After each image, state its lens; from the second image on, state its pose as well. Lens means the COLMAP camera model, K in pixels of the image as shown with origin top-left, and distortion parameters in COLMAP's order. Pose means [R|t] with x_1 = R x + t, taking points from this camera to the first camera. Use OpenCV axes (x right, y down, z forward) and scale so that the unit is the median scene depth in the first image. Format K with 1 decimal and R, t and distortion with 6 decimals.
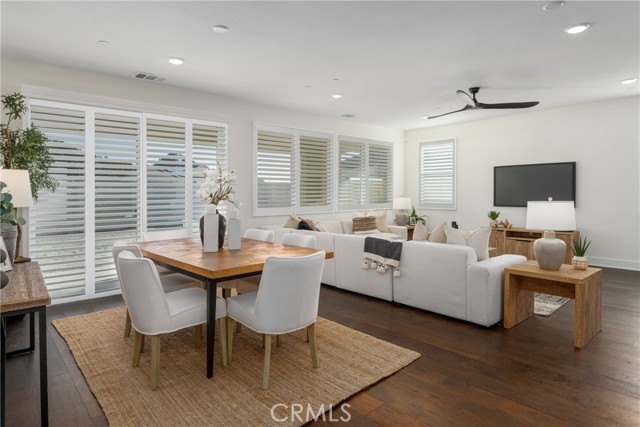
lens RADIAL K [[382.3, 0, 313.6], [0, 382.3, 194.0], [0, 0, 1]] dist [-0.001992, -0.001548]
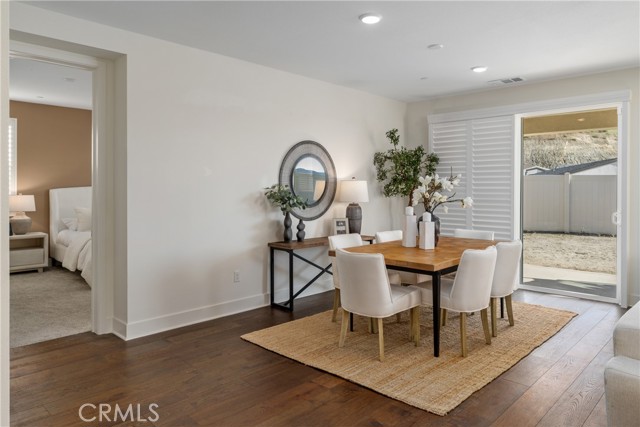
lens RADIAL K [[430.7, 0, 321.6], [0, 430.7, 190.9], [0, 0, 1]] dist [0.006942, -0.006646]
pose [[0.063017, 0.017583, -0.997858, 0.515050], [-0.006438, 0.999831, 0.017211, -0.021077], [0.997992, 0.005340, 0.063119, 0.320490]]
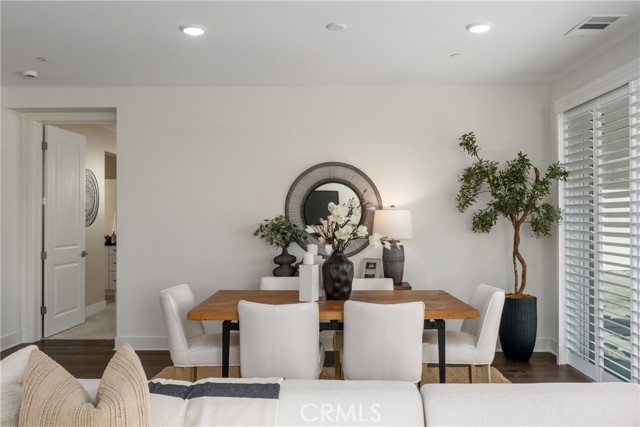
lens RADIAL K [[545.3, 0, 319.2], [0, 545.3, 214.4], [0, 0, 1]] dist [0.016080, 0.003158]
pose [[-0.702937, 0.005575, -0.711230, 0.311272], [0.004080, 0.999984, 0.003807, -0.023817], [0.711241, -0.000226, -0.702949, 0.947695]]
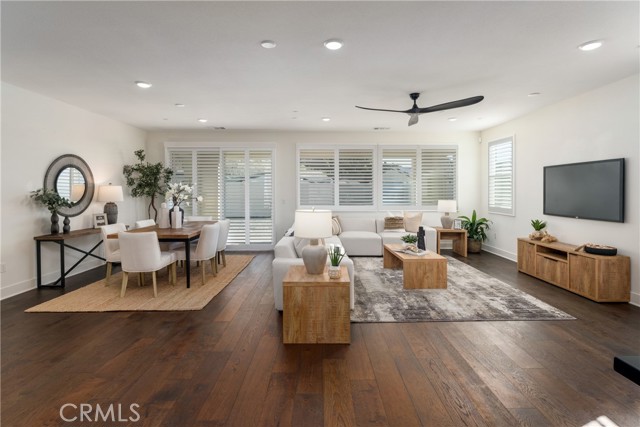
lens RADIAL K [[314.0, 0, 320.3], [0, 314.0, 190.5], [0, 0, 1]] dist [-0.006291, 0.001419]
pose [[0.741453, 0.008749, -0.670948, 0.655550], [-0.007281, 0.999961, 0.004993, -0.022635], [0.670965, 0.001183, 0.741488, 0.187872]]
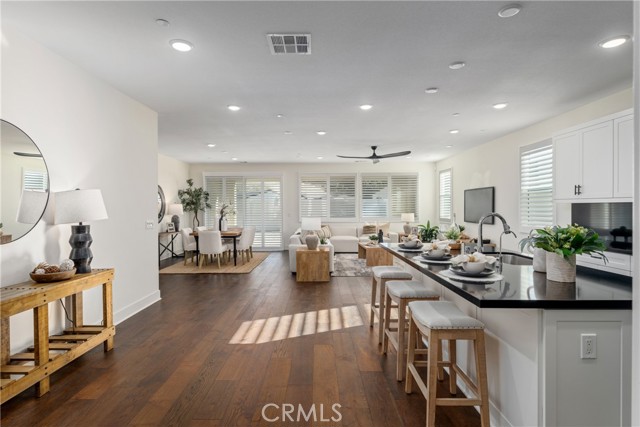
lens RADIAL K [[335.0, 0, 306.3], [0, 335.0, 205.9], [0, 0, 1]] dist [-0.010711, -0.002488]
pose [[0.716750, 0.003036, -0.697324, 0.997620], [-0.002168, 0.999995, 0.002126, -0.024020], [0.697327, -0.000012, 0.716753, -0.174413]]
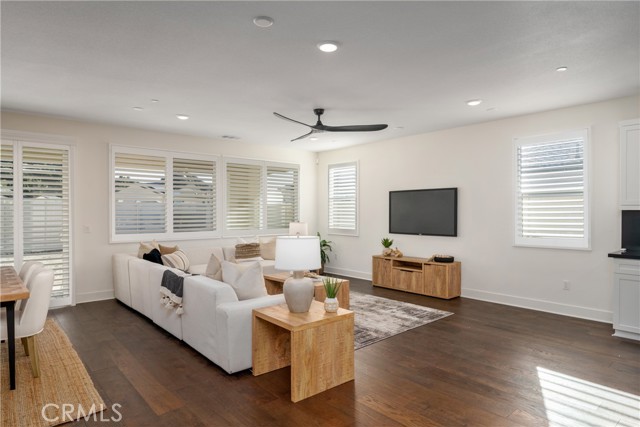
lens RADIAL K [[382.3, 0, 320.5], [0, 382.3, 212.7], [0, 0, 1]] dist [-0.001992, -0.001548]
pose [[0.999757, 0.007912, -0.020588, 0.369291], [-0.007886, 0.999968, 0.001337, -0.021175], [0.020598, -0.001174, 0.999787, 0.053152]]
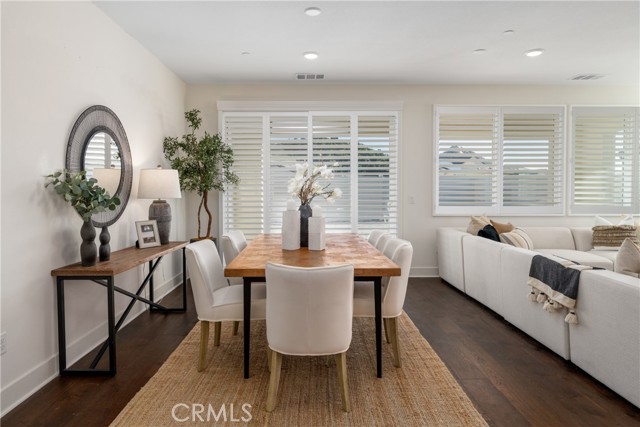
lens RADIAL K [[382.3, 0, 307.3], [0, 382.3, 196.5], [0, 0, 1]] dist [-0.001992, -0.001548]
pose [[0.740325, 0.021874, -0.671894, 0.201785], [-0.007829, 0.999683, 0.023918, -0.002235], [0.672204, -0.012447, 0.740261, 0.160296]]
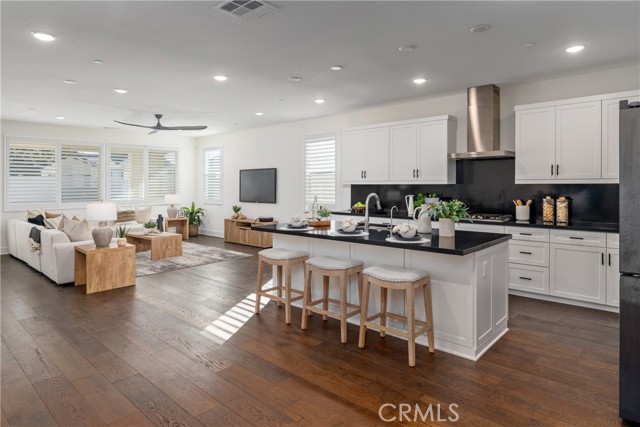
lens RADIAL K [[382.3, 0, 325.2], [0, 382.3, 179.2], [0, 0, 1]] dist [-0.001992, -0.001548]
pose [[0.995149, 0.004406, 0.098284, 0.724284], [-0.002997, 0.999891, -0.014489, -0.027931], [-0.098337, 0.014124, 0.995053, -0.323501]]
